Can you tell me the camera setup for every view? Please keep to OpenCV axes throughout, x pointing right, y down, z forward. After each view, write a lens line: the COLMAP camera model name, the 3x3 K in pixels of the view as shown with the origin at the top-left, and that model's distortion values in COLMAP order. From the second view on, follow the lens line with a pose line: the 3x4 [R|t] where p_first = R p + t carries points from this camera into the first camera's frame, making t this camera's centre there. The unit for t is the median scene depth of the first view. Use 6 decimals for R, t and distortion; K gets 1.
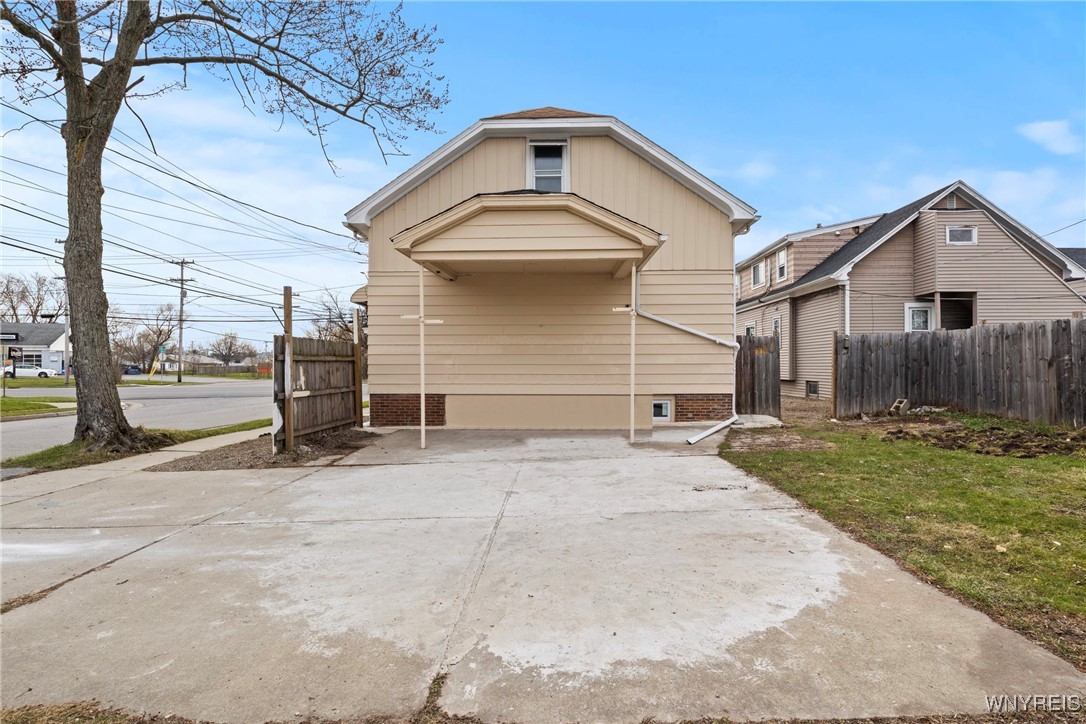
lens RADIAL K [[547.2, 0, 539.0], [0, 547.2, 367.1], [0, 0, 1]] dist [0.013184, 0.000213]
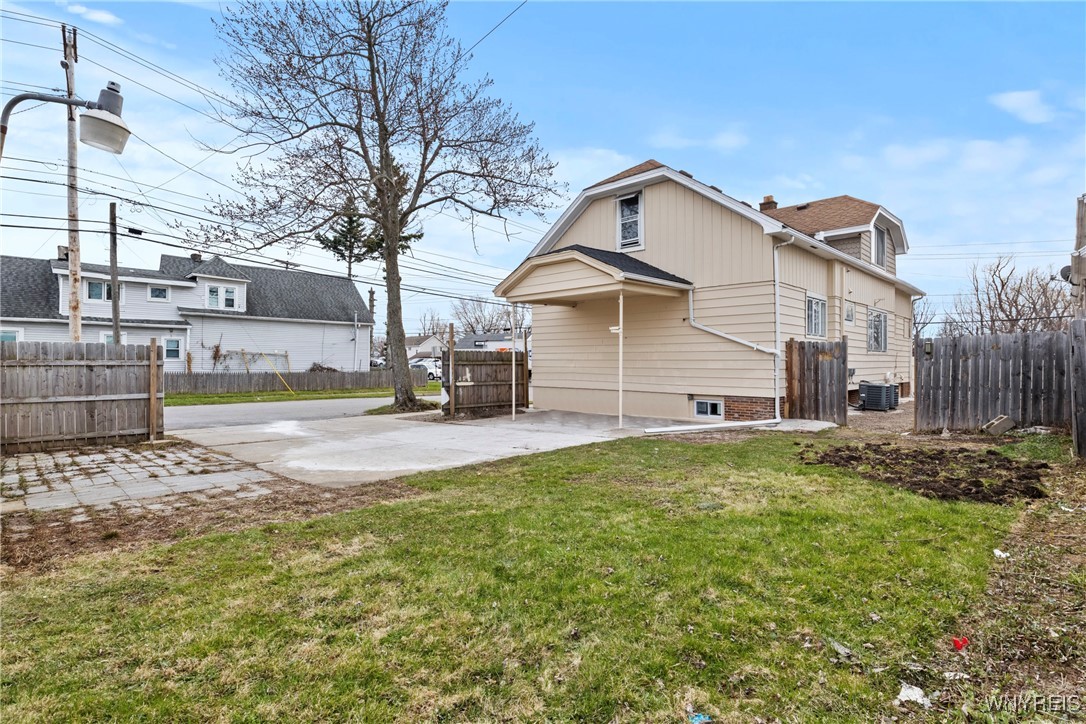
lens RADIAL K [[547.2, 0, 538.8], [0, 547.2, 362.3], [0, 0, 1]] dist [0.013184, 0.000213]
pose [[0.731929, 0.006153, -0.681354, 0.740019], [-0.005591, 0.999980, 0.003023, -0.020488], [0.681358, 0.001597, 0.731948, -0.085672]]
